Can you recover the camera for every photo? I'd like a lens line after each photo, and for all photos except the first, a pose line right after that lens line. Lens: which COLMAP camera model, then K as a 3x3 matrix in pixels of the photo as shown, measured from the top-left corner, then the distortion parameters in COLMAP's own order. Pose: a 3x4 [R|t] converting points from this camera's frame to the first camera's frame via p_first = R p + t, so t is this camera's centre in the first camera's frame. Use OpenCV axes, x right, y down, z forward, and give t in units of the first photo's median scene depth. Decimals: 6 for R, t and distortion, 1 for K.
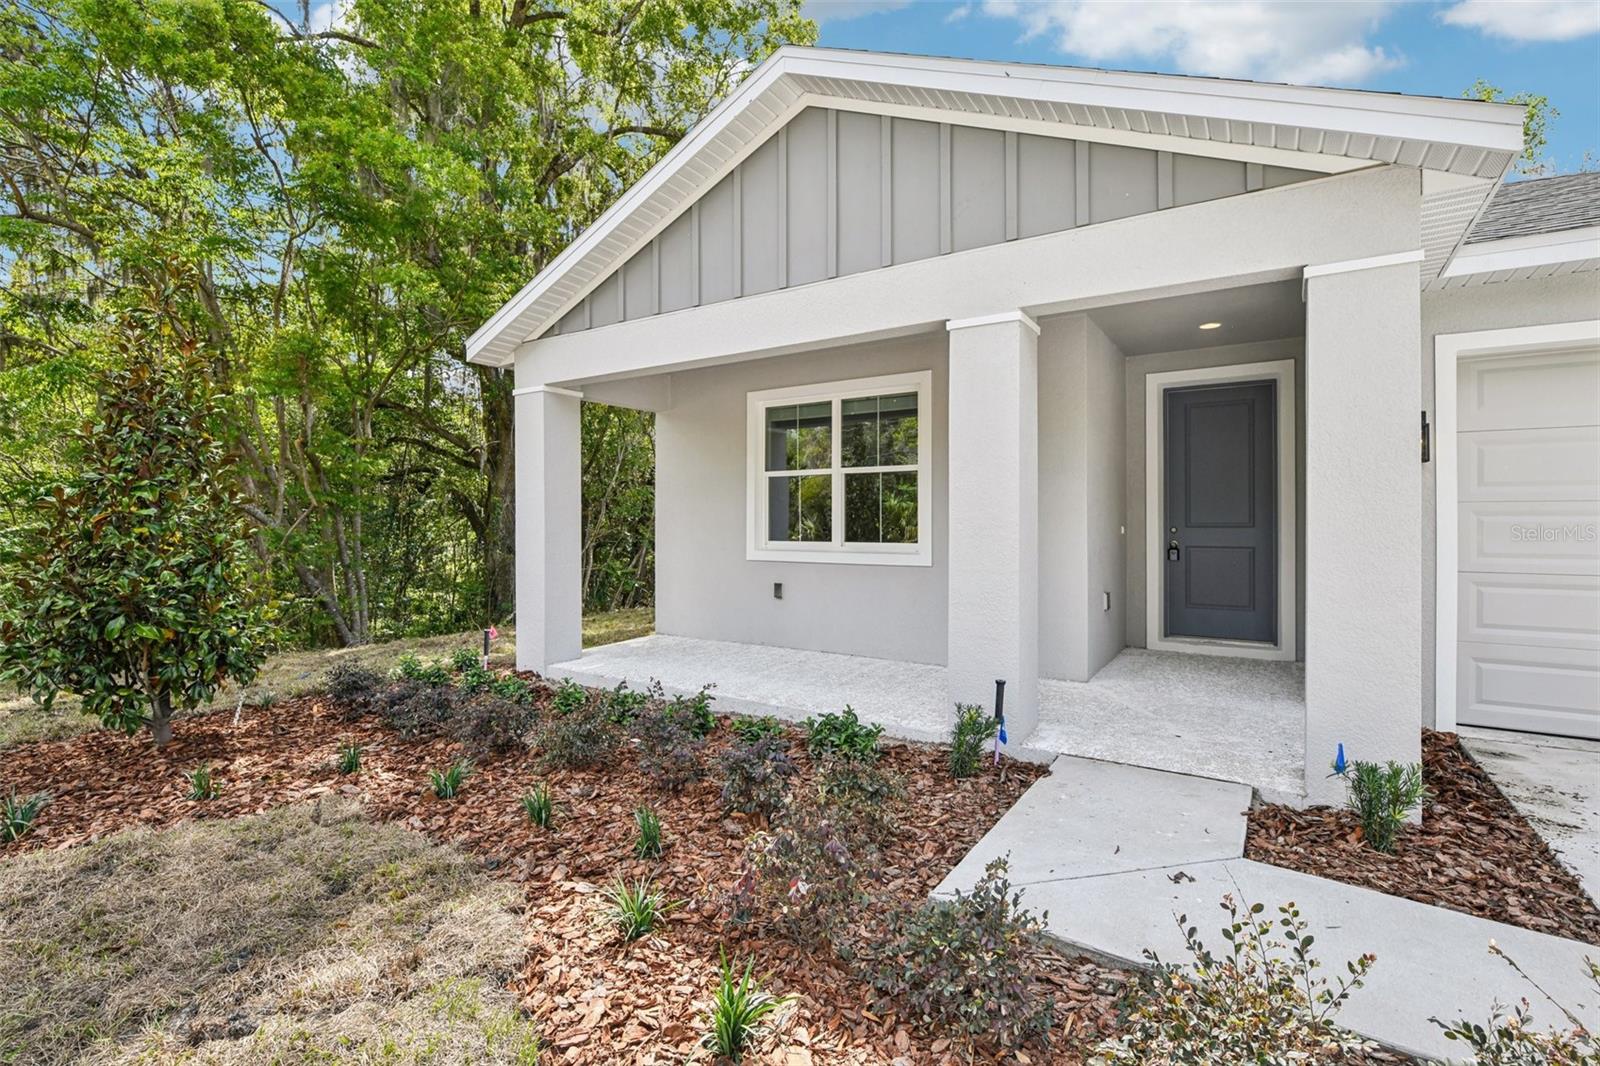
lens RADIAL K [[745.2, 0, 790.7], [0, 745.2, 524.1], [0, 0, 1]] dist [-0.010050, -0.000204]
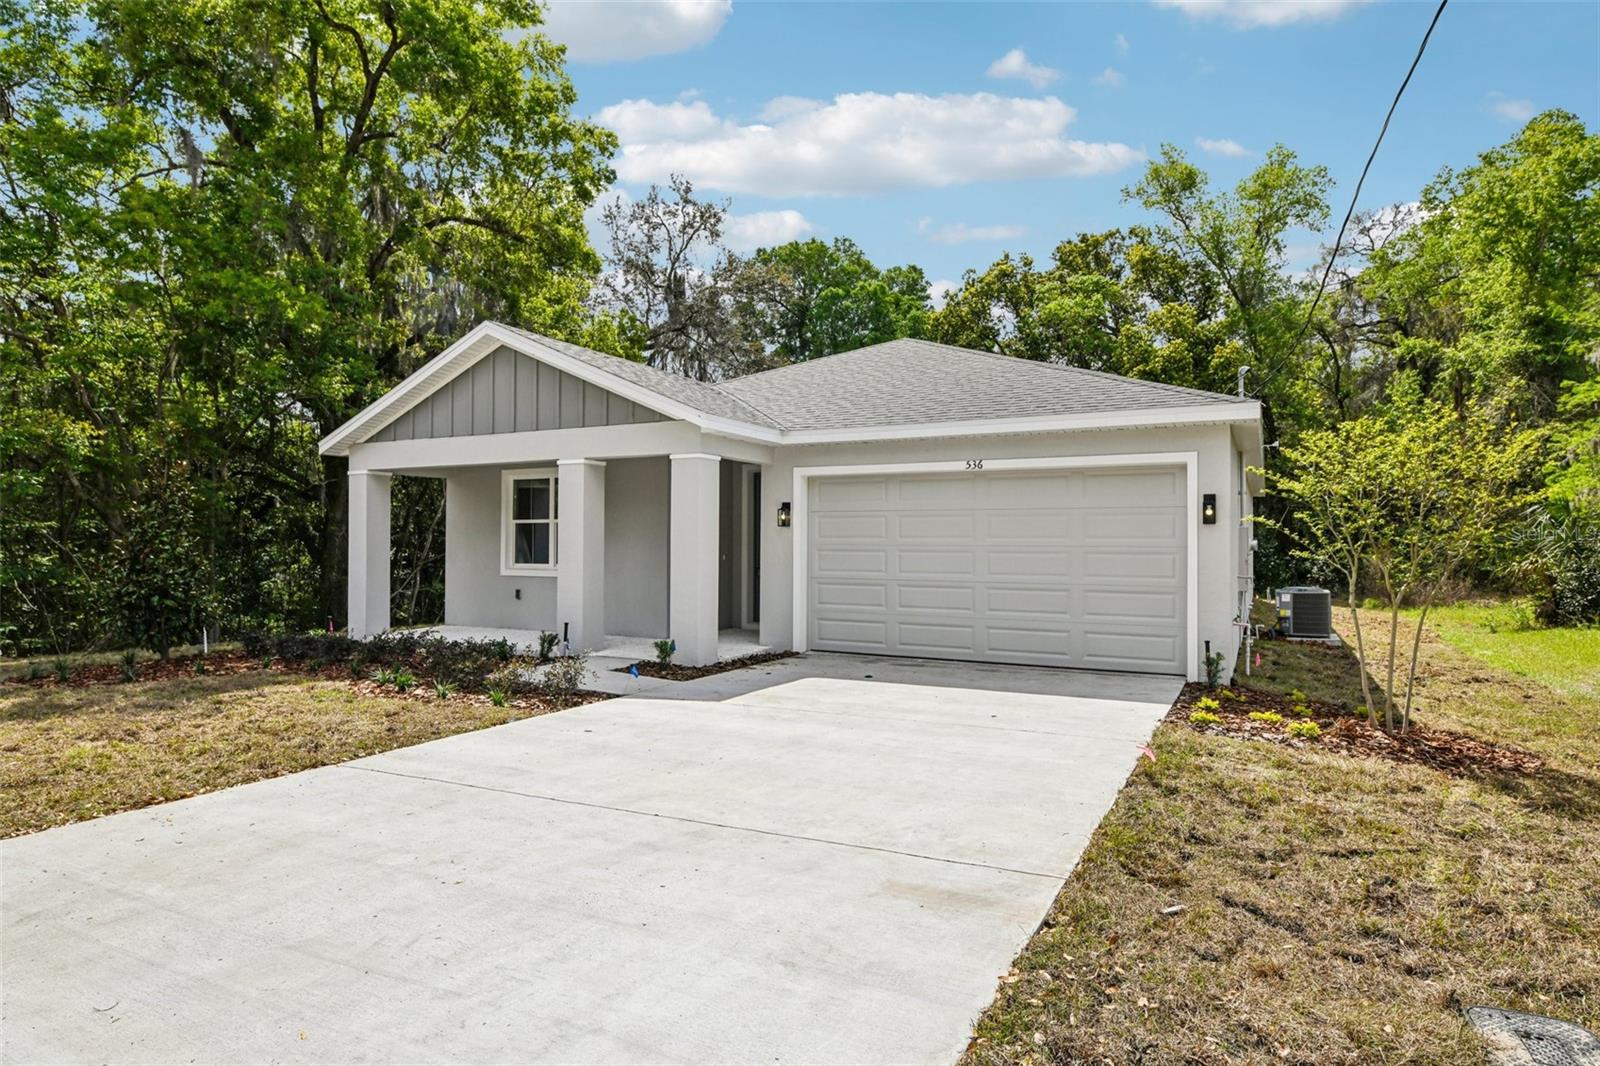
lens RADIAL K [[924.4, 0, 800.0], [0, 924.4, 533.0], [0, 0, 1]] dist [-0.000024, -0.000410]
pose [[0.995316, 0.006470, 0.096455, 0.420497], [-0.004853, 0.999844, -0.016987, -0.012741], [-0.096550, 0.016440, 0.995192, -1.115394]]
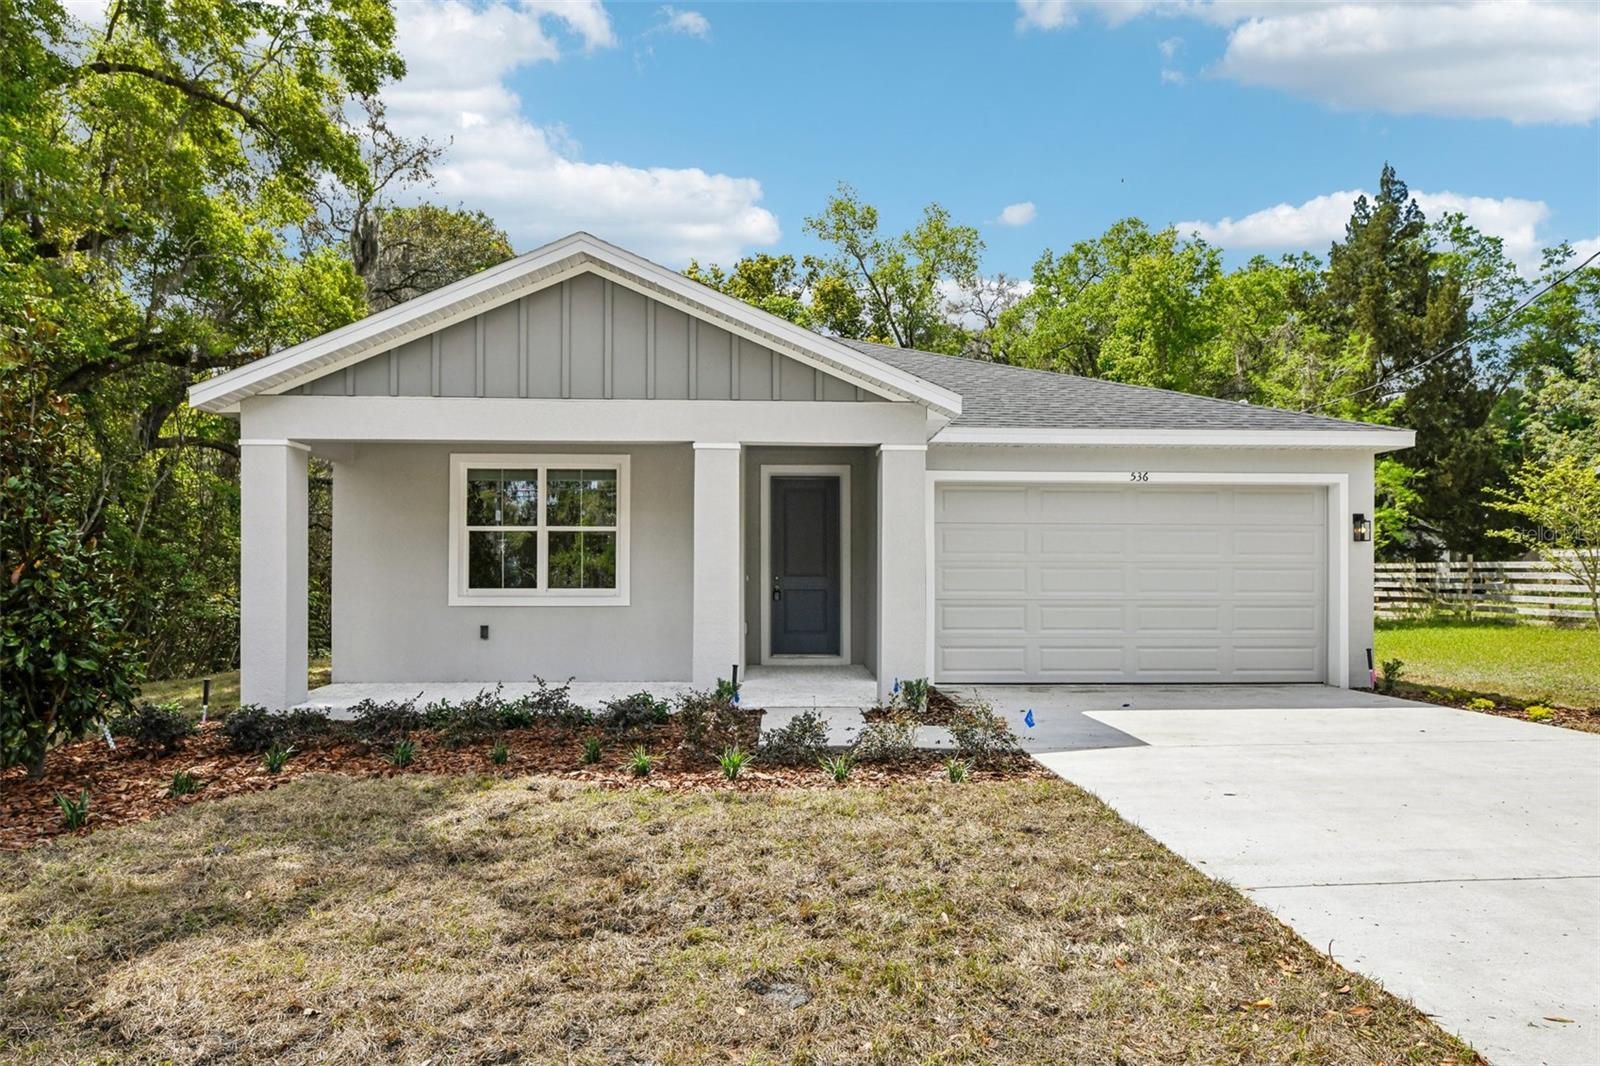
lens RADIAL K [[953.3, 0, 817.5], [0, 953.3, 565.6], [0, 0, 1]] dist [0.004562, 0.000412]
pose [[0.805271, 0.007013, 0.592866, -0.497990], [0.000151, 0.999928, -0.012033, 0.006076], [-0.592907, 0.009780, 0.805211, -0.497324]]
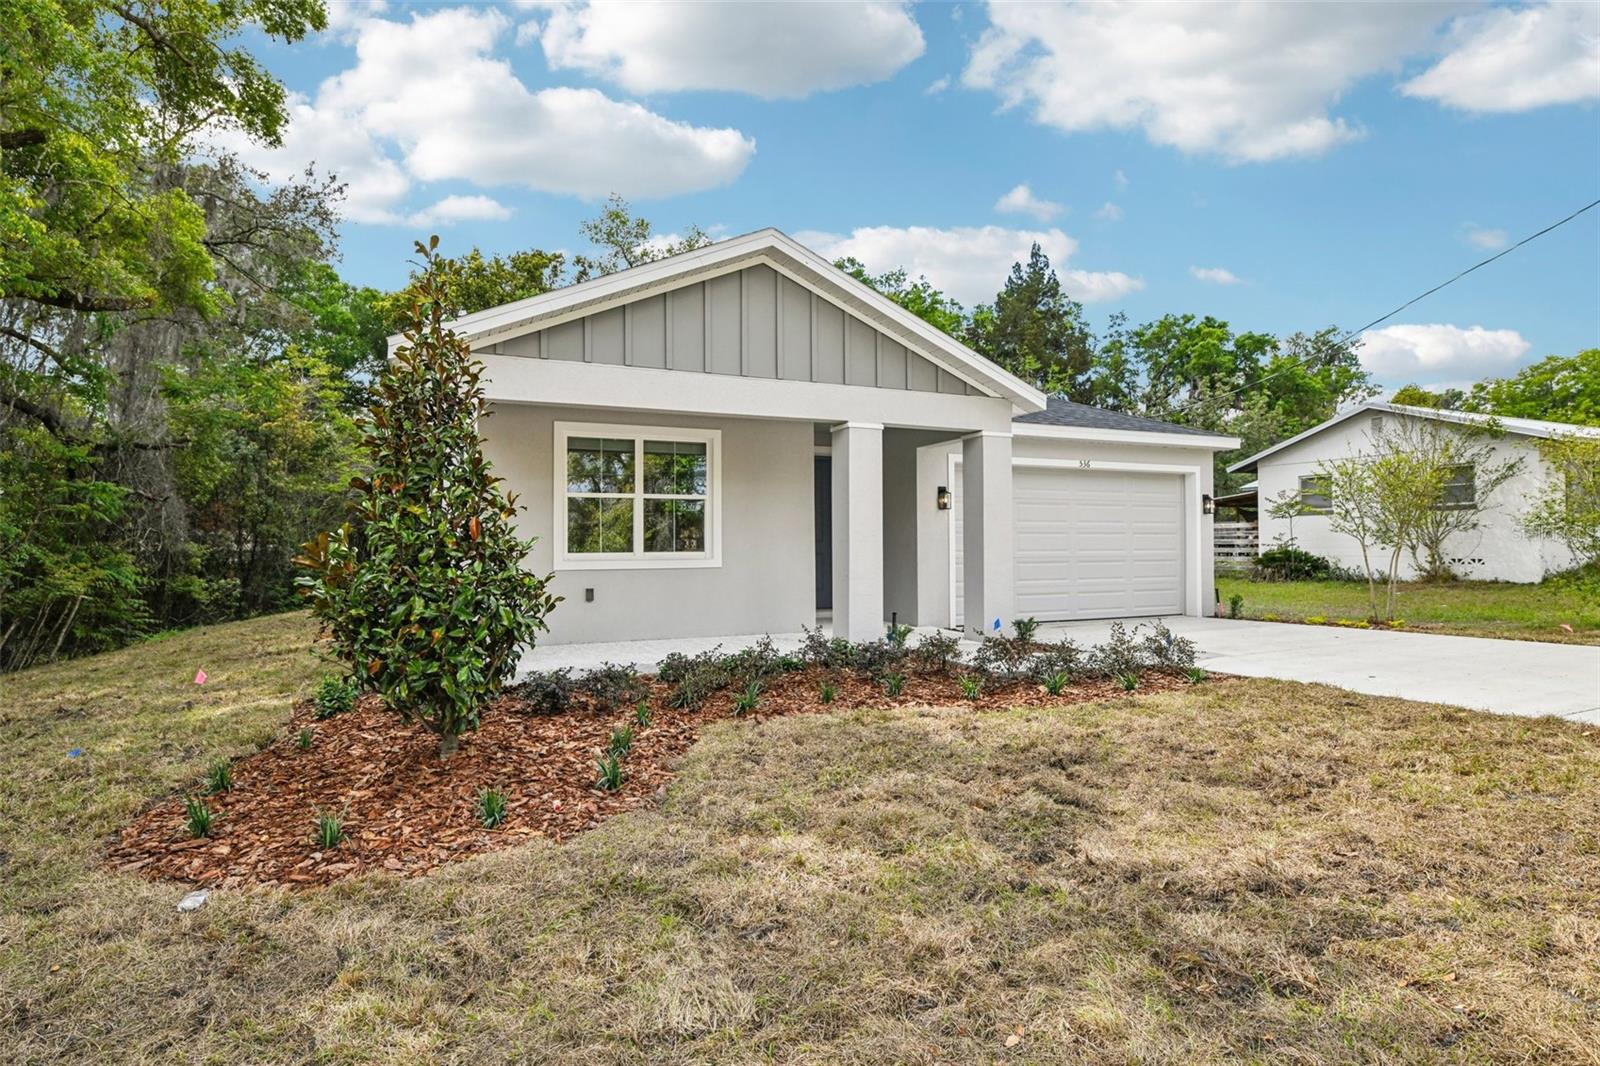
lens RADIAL K [[845.4, 0, 802.4], [0, 845.4, 525.4], [0, 0, 1]] dist [-0.002722, -0.001495]
pose [[0.527626, 0.021561, 0.849203, -1.029319], [0.010640, 0.999432, -0.031985, 0.028142], [-0.849410, 0.025912, 0.527097, 0.013891]]
